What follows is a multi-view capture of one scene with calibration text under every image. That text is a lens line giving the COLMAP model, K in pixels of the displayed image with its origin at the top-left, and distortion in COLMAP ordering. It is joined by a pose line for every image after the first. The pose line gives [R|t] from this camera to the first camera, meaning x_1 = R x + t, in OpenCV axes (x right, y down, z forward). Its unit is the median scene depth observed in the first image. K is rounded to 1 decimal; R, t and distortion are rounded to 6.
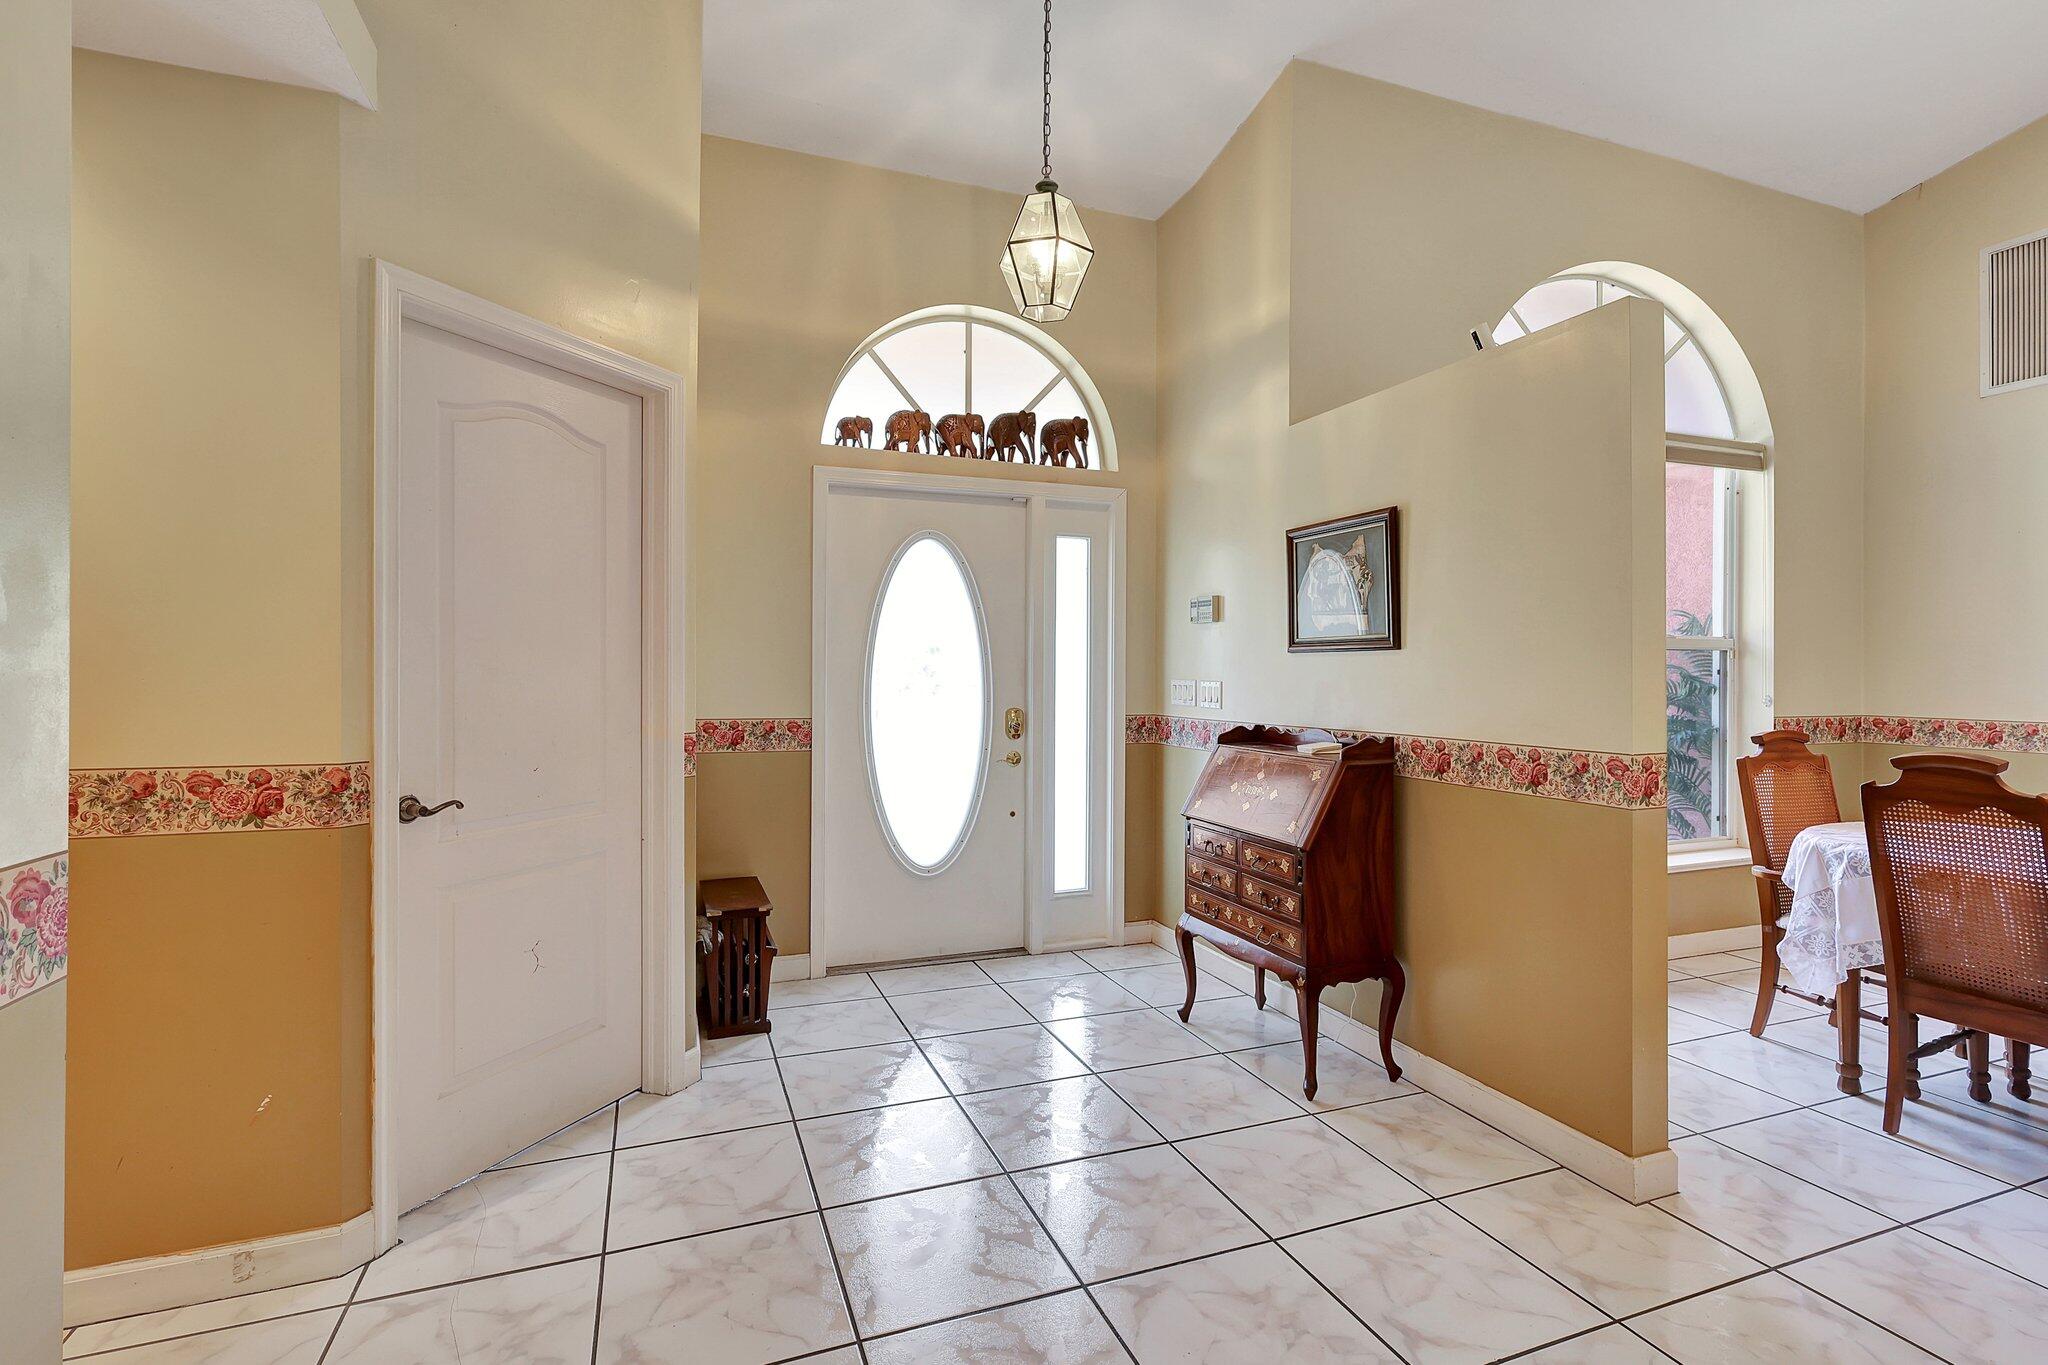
lens RADIAL K [[949.7, 0, 1021.7], [0, 949.7, 663.6], [0, 0, 1]] dist [-0.000505, 0.002105]
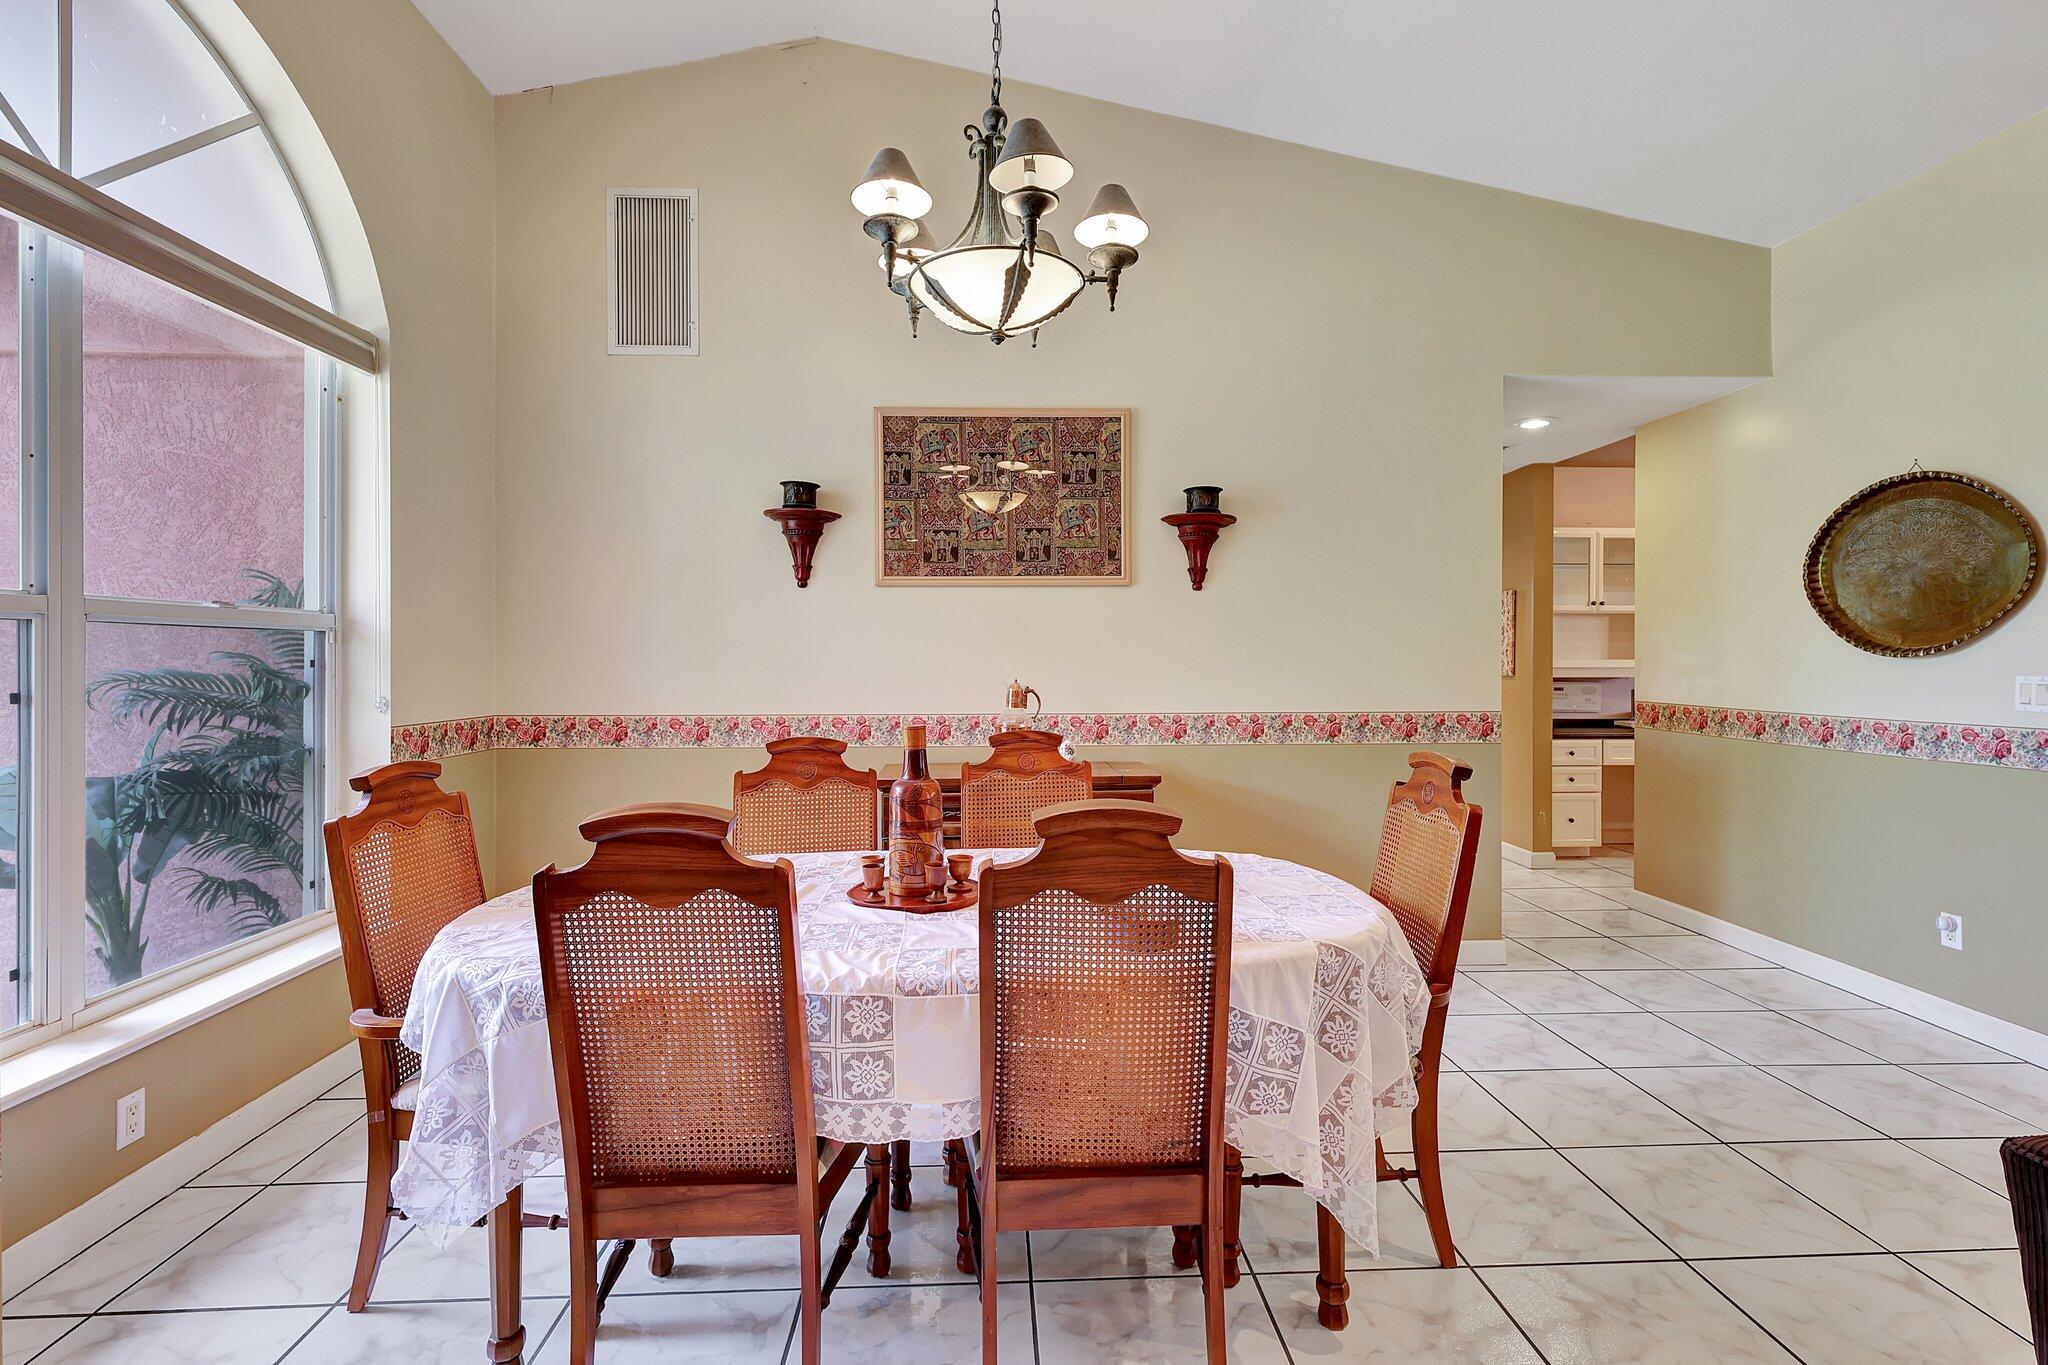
lens RADIAL K [[949.7, 0, 1032.9], [0, 949.7, 663.0], [0, 0, 1]] dist [-0.000505, 0.002105]
pose [[0.305980, -0.008912, 0.951996, 0.296402], [-0.005515, 0.999923, 0.011133, -0.002094], [-0.952022, -0.008657, 0.305907, 0.368351]]
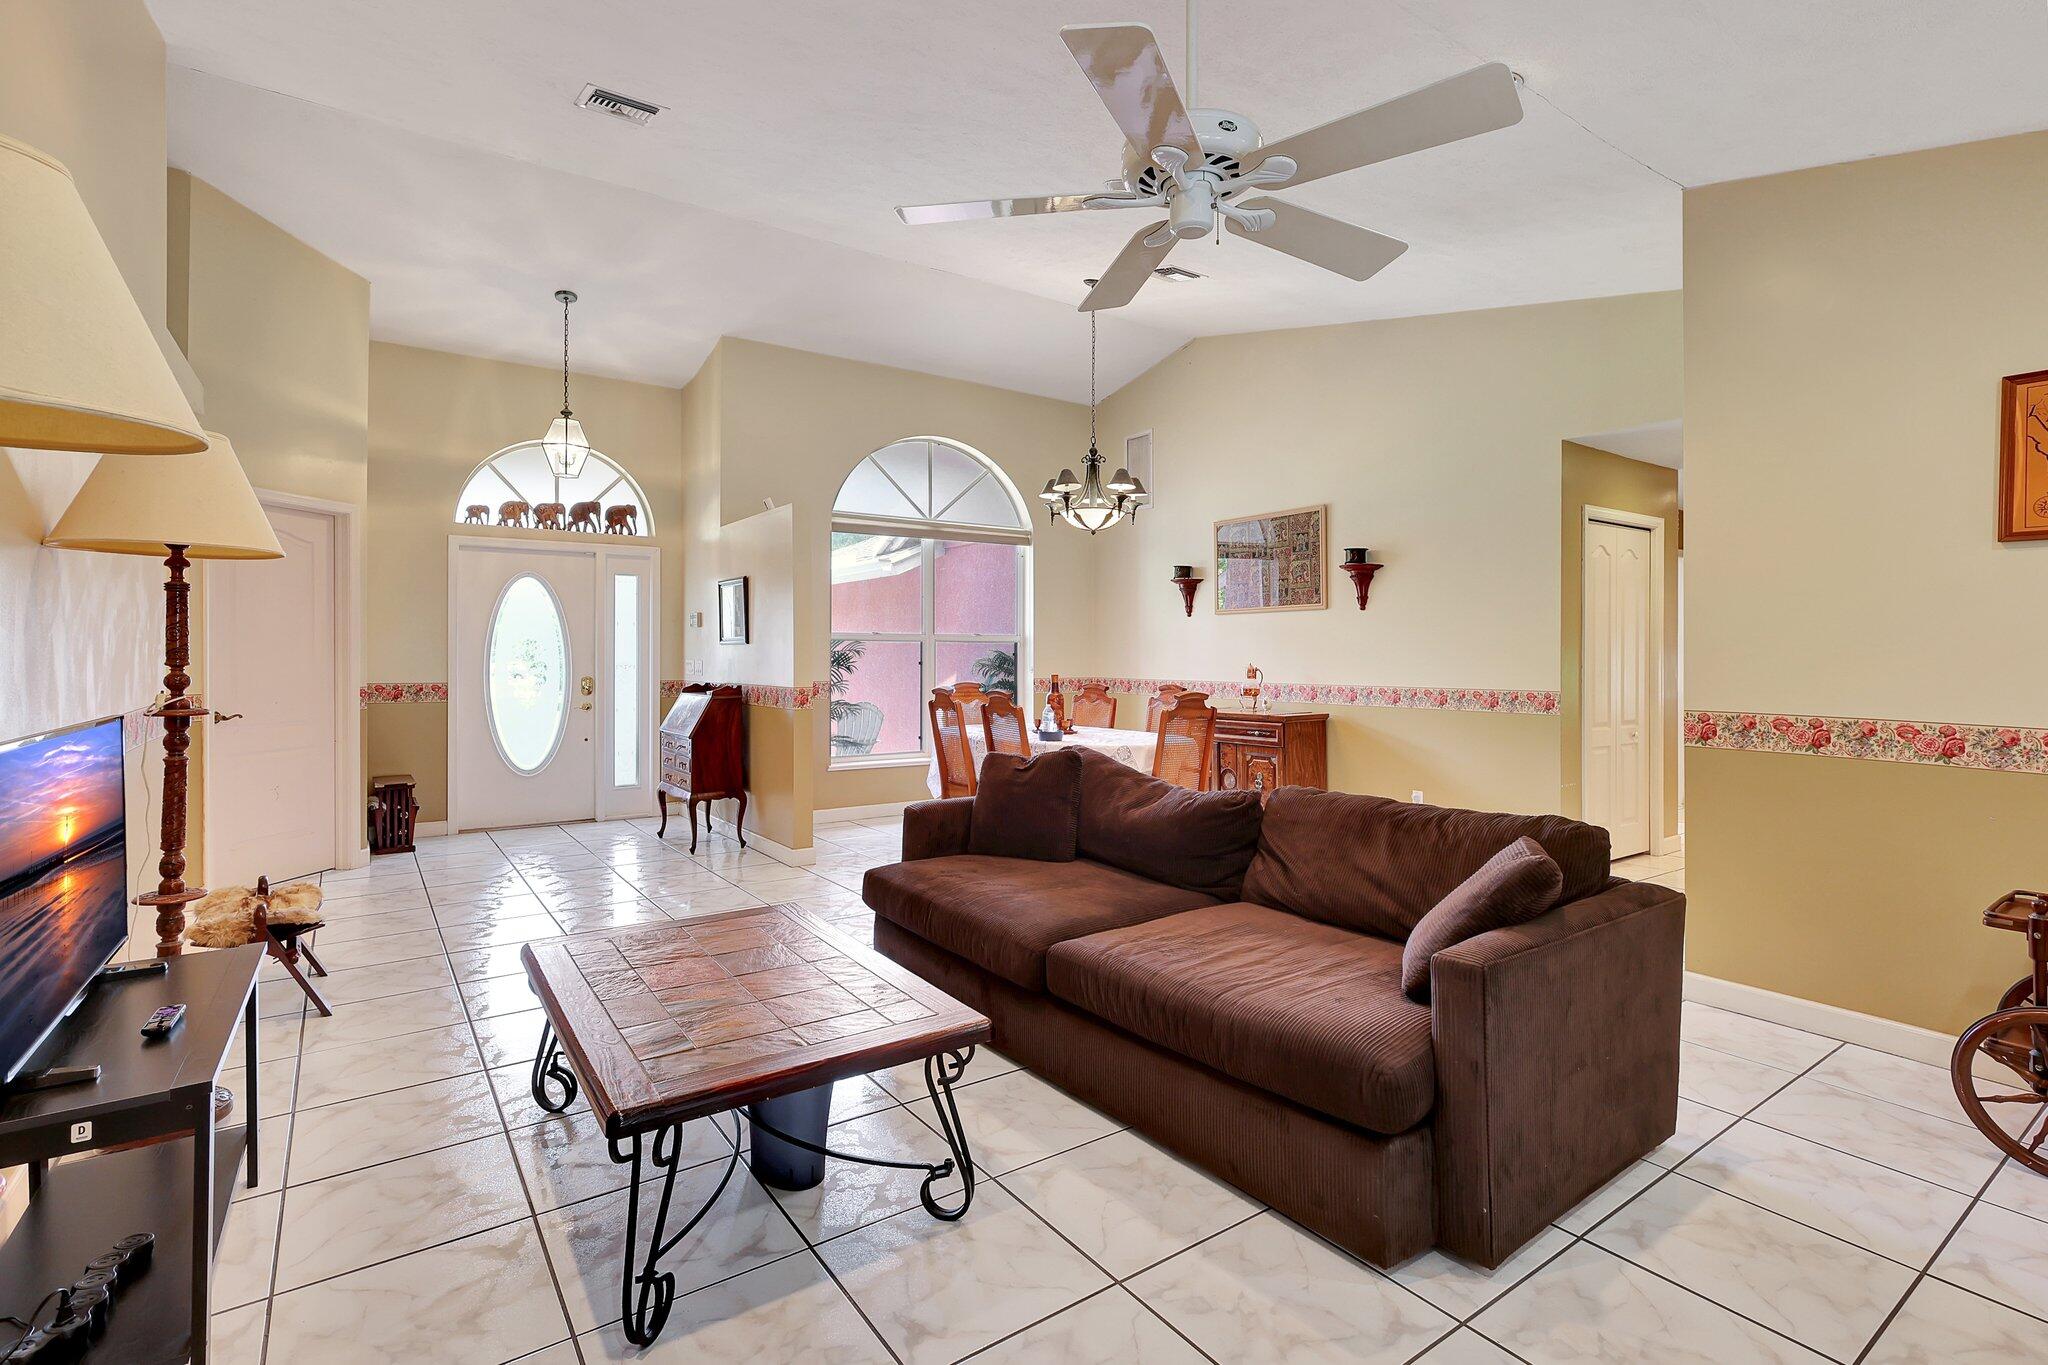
lens RADIAL K [[949.7, 0, 1023.3], [0, 949.7, 647.7], [0, 0, 1]] dist [-0.000505, 0.002105]
pose [[0.967014, -0.000637, 0.254722, 0.333098], [0.000674, 1.000000, -0.000059, -0.004654], [-0.254721, 0.000229, 0.967014, -0.883357]]
